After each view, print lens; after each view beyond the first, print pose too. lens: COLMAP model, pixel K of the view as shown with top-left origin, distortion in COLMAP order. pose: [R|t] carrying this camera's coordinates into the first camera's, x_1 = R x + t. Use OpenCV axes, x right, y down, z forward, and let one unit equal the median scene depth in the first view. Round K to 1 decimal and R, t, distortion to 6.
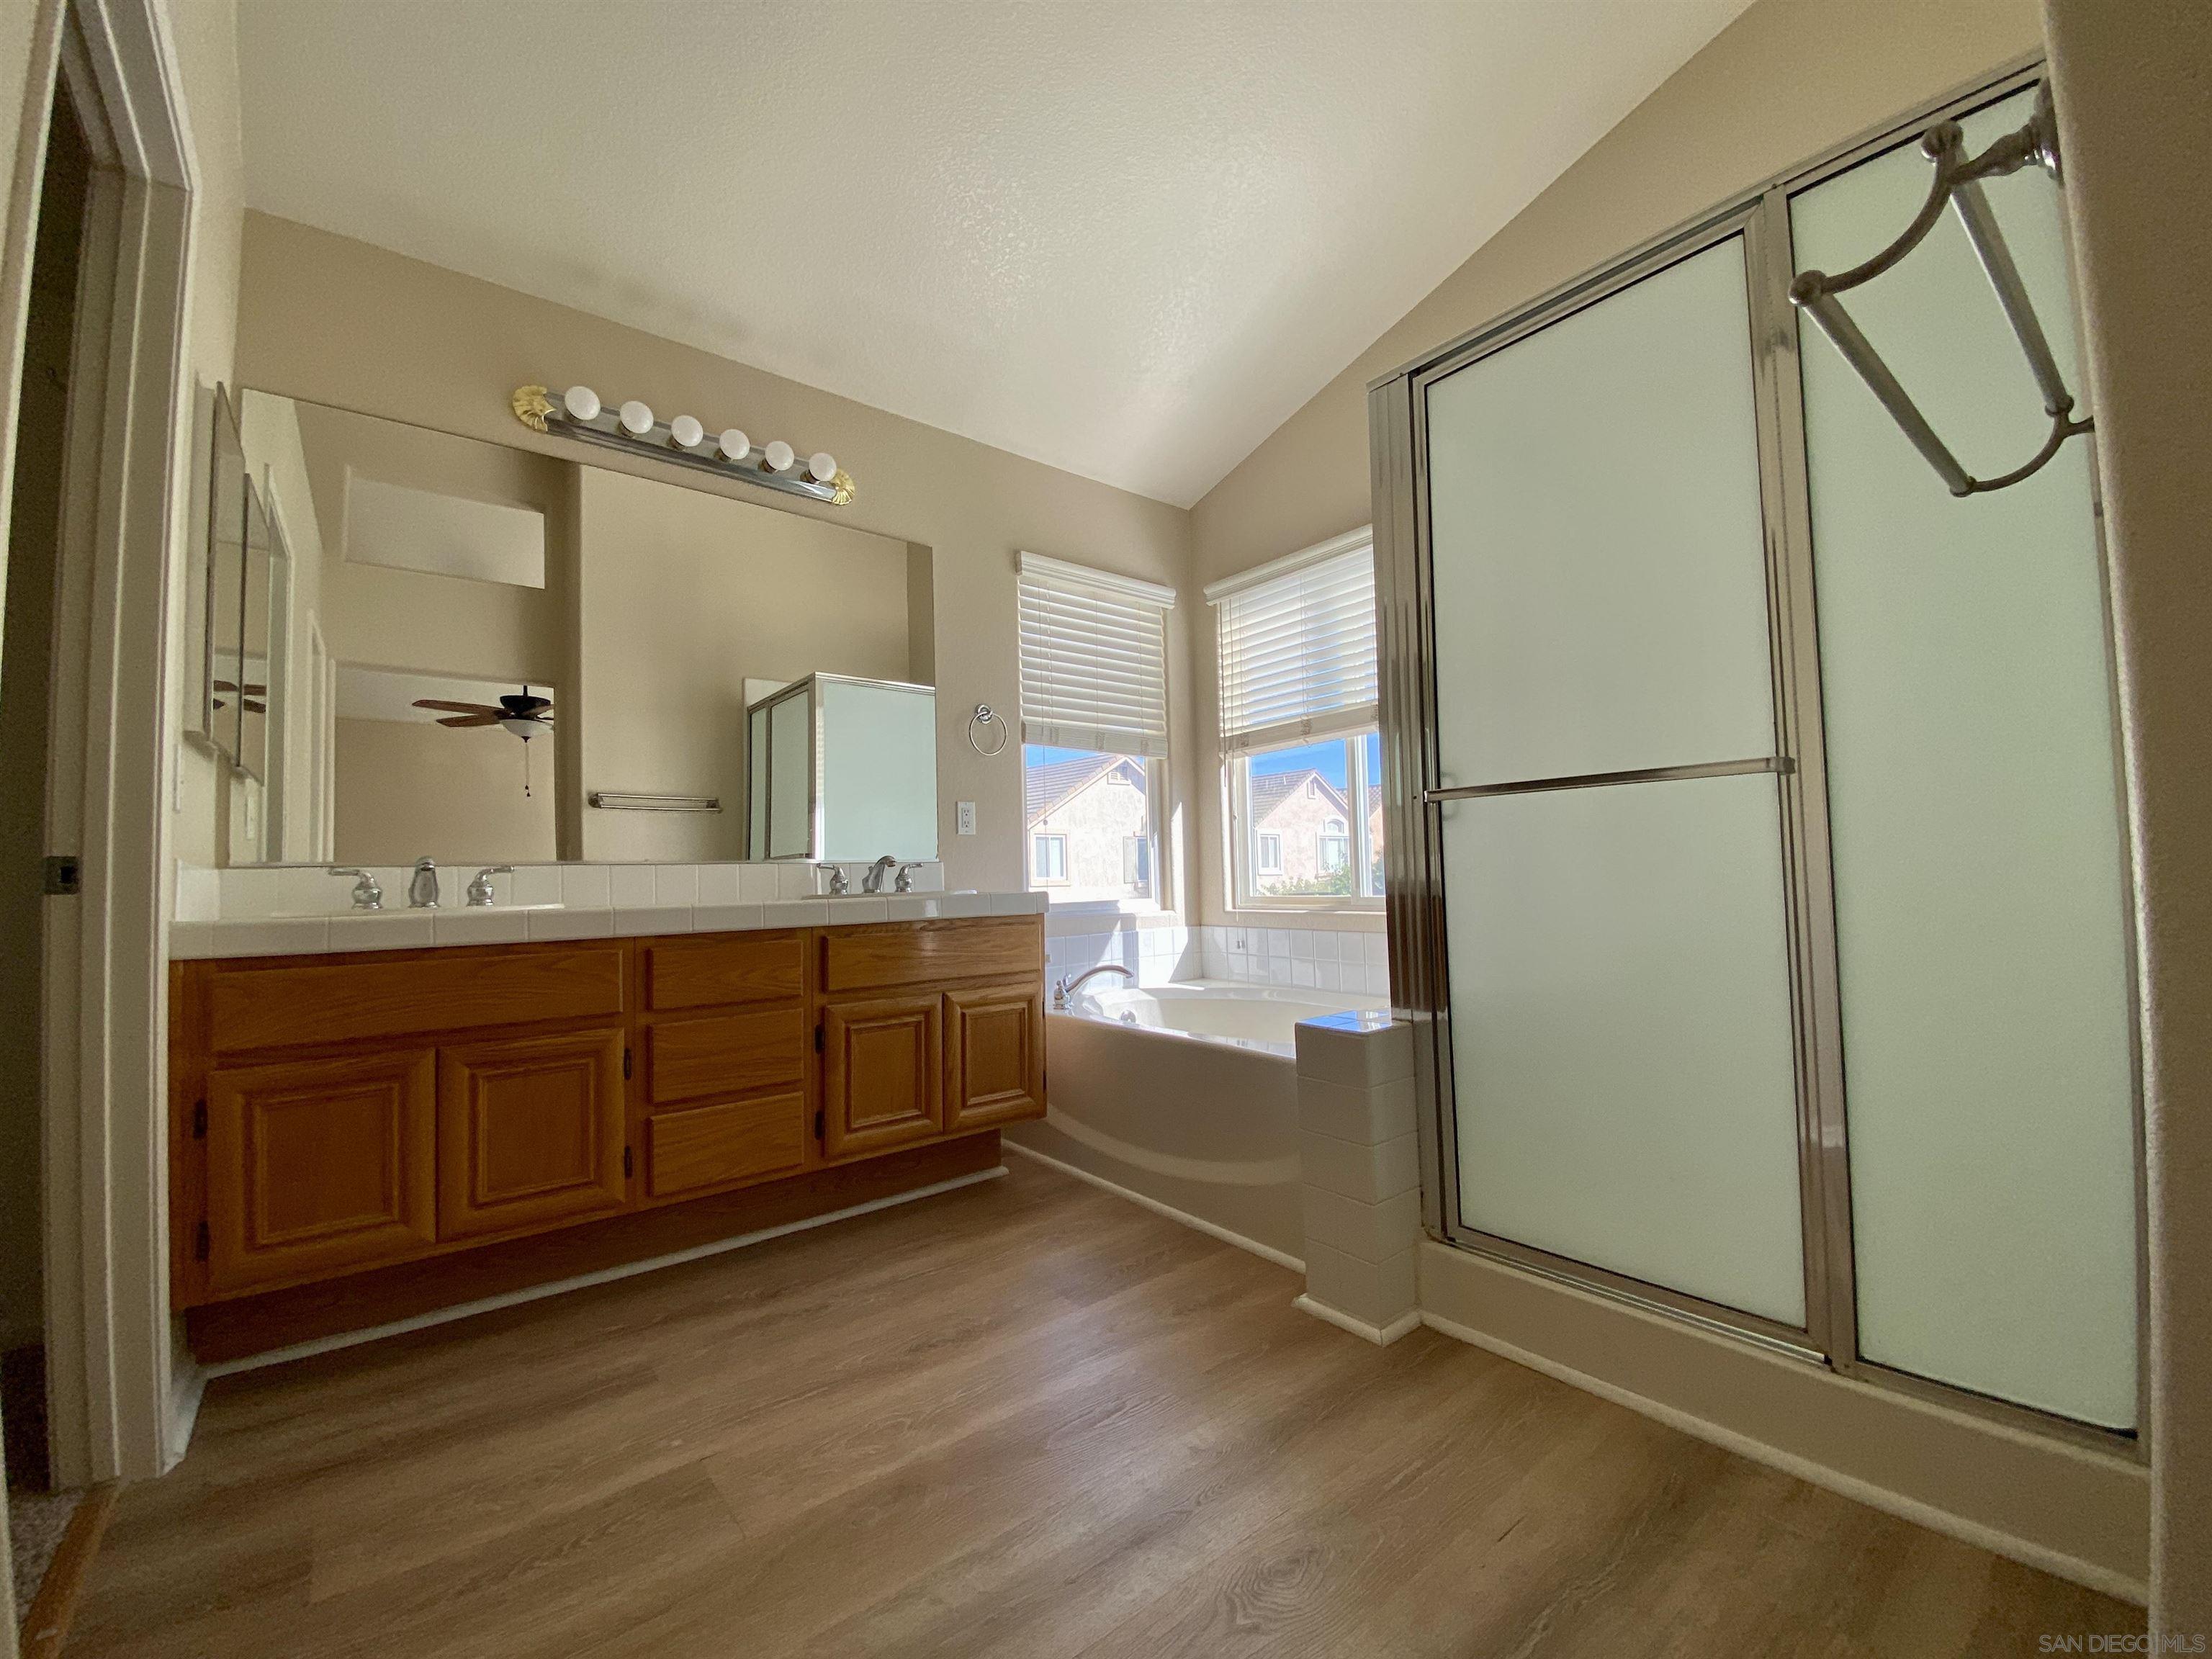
lens RADIAL K [[897.3, 0, 1101.6], [0, 897.3, 840.0], [0, 0, 1]] dist [0.001701, -0.011214]
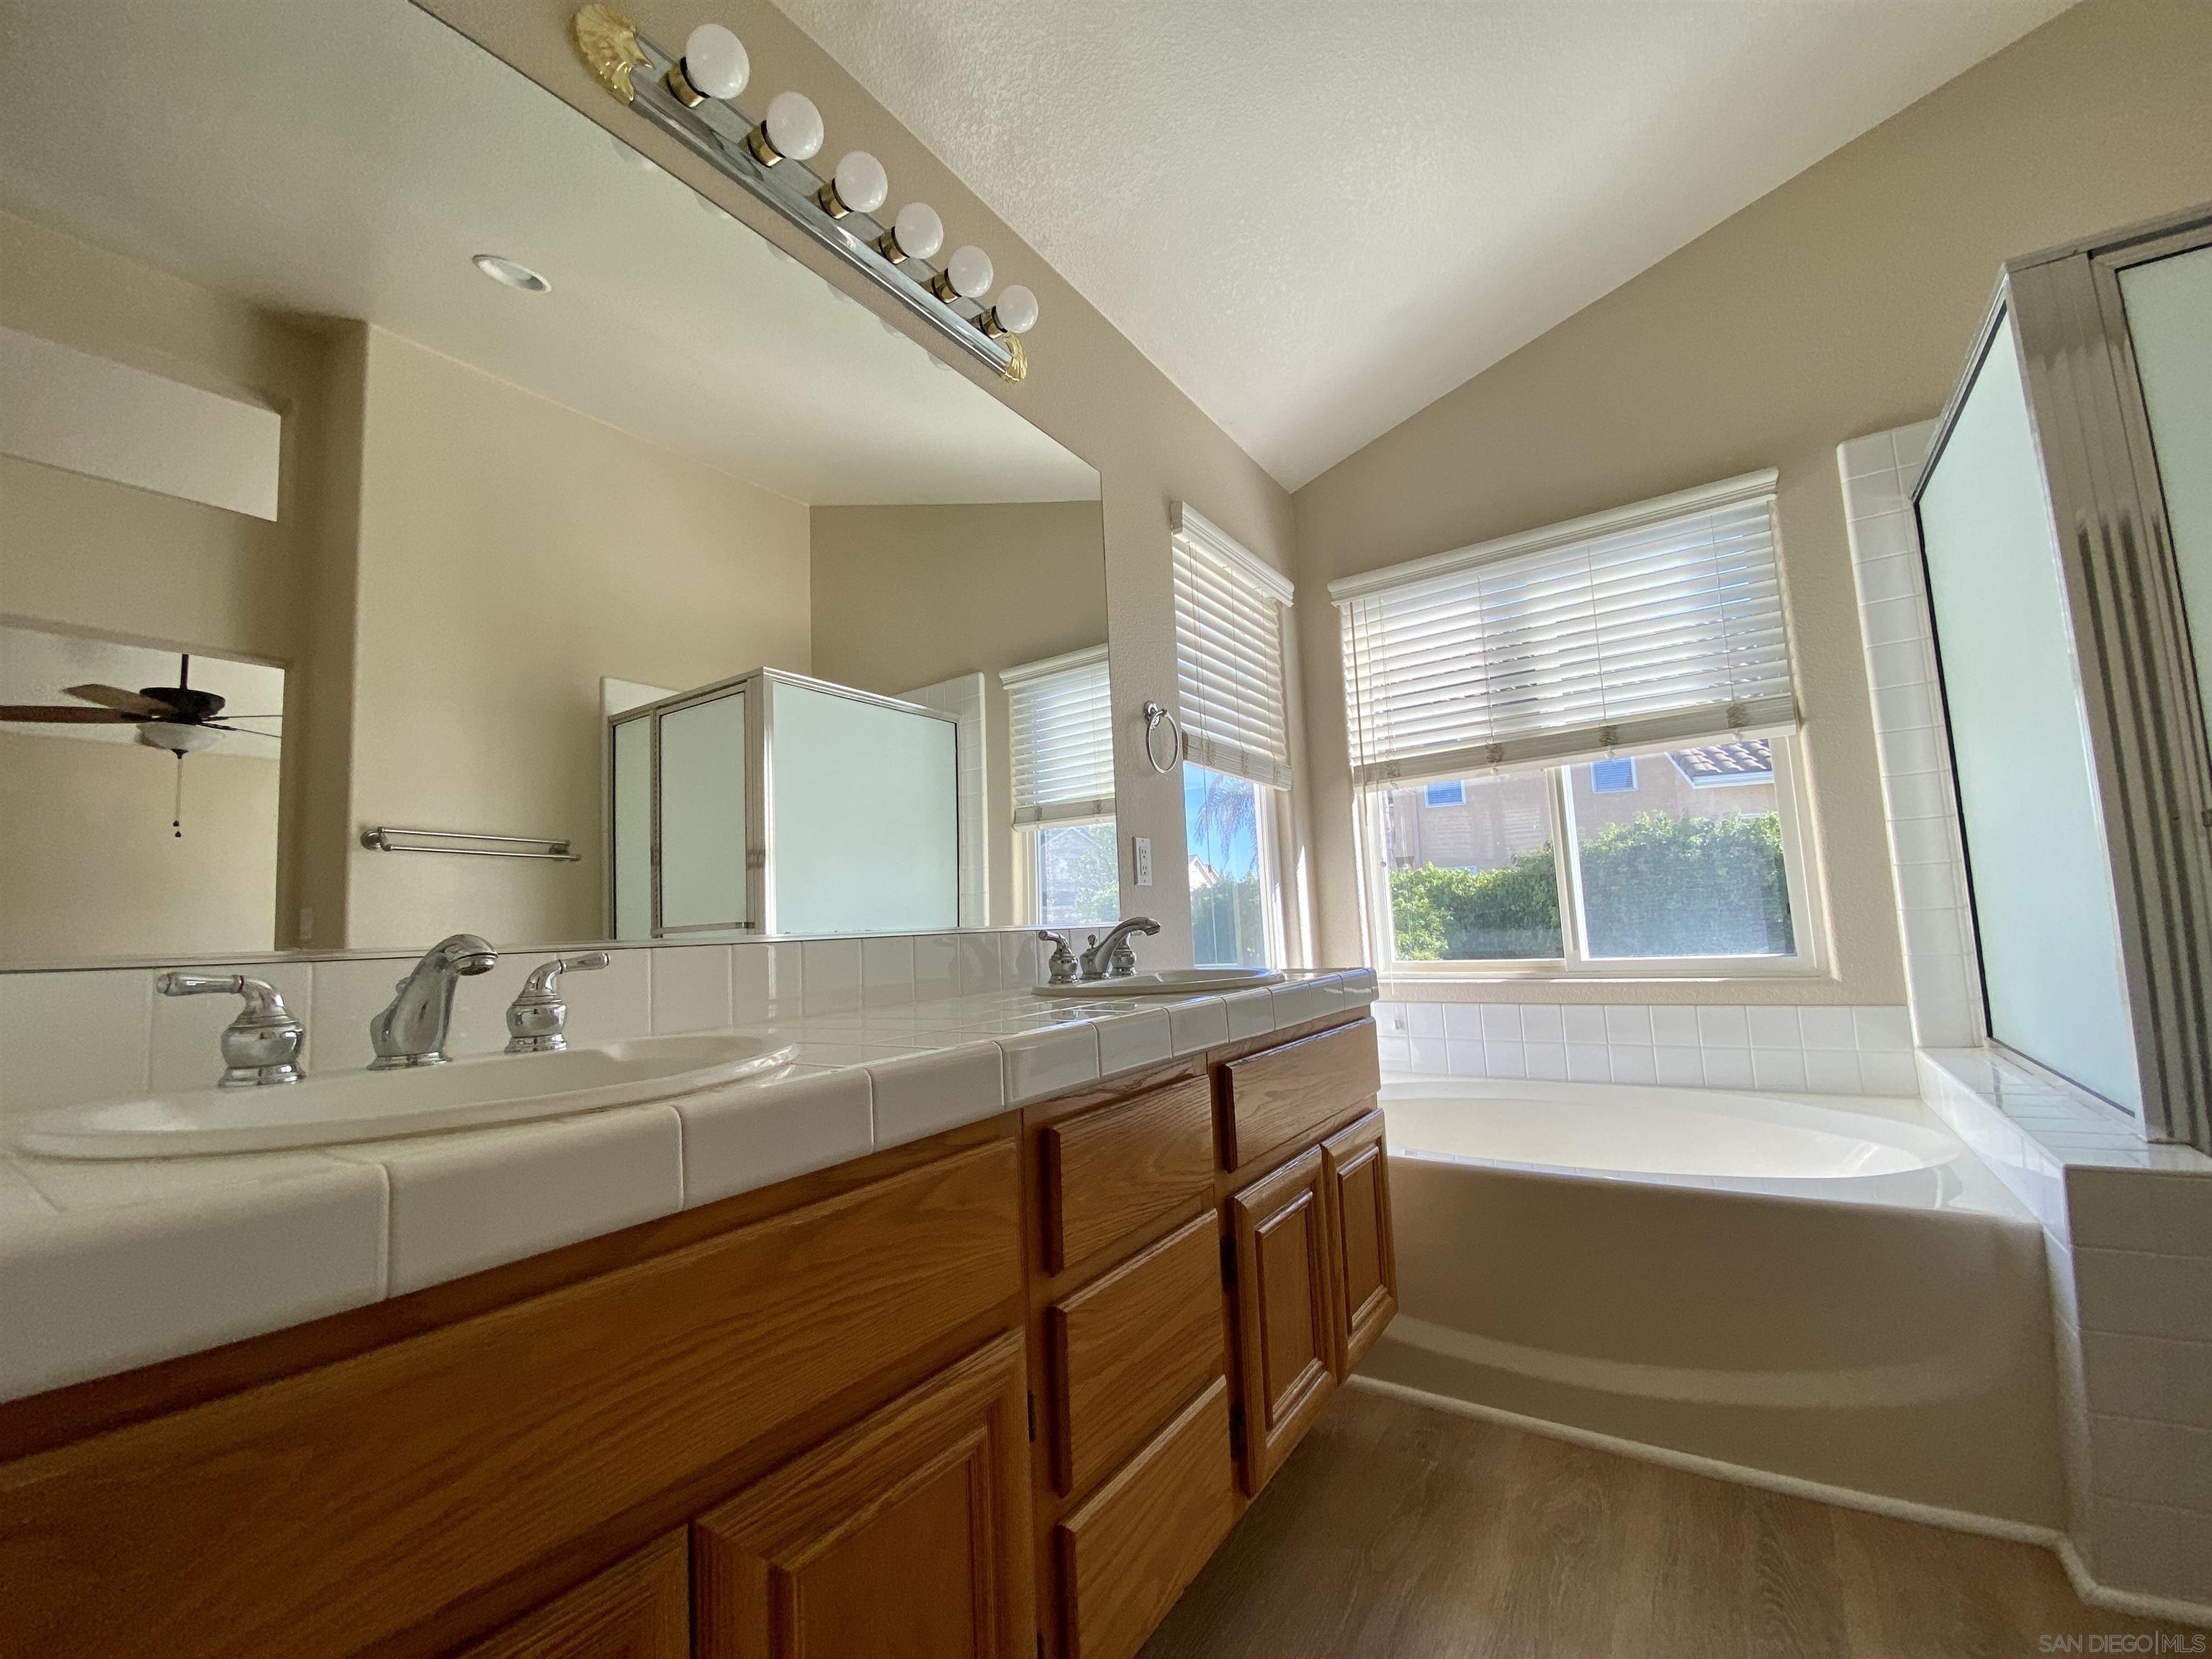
lens RADIAL K [[899.2, 0, 1104.6], [0, 899.2, 836.1], [0, 0, 1]] dist [0.025017, -0.025421]
pose [[0.958823, 0.011619, 0.283766, -0.344498], [0.007261, 0.997833, -0.065392, 0.001245], [-0.283911, 0.064760, 0.956661, 0.311419]]
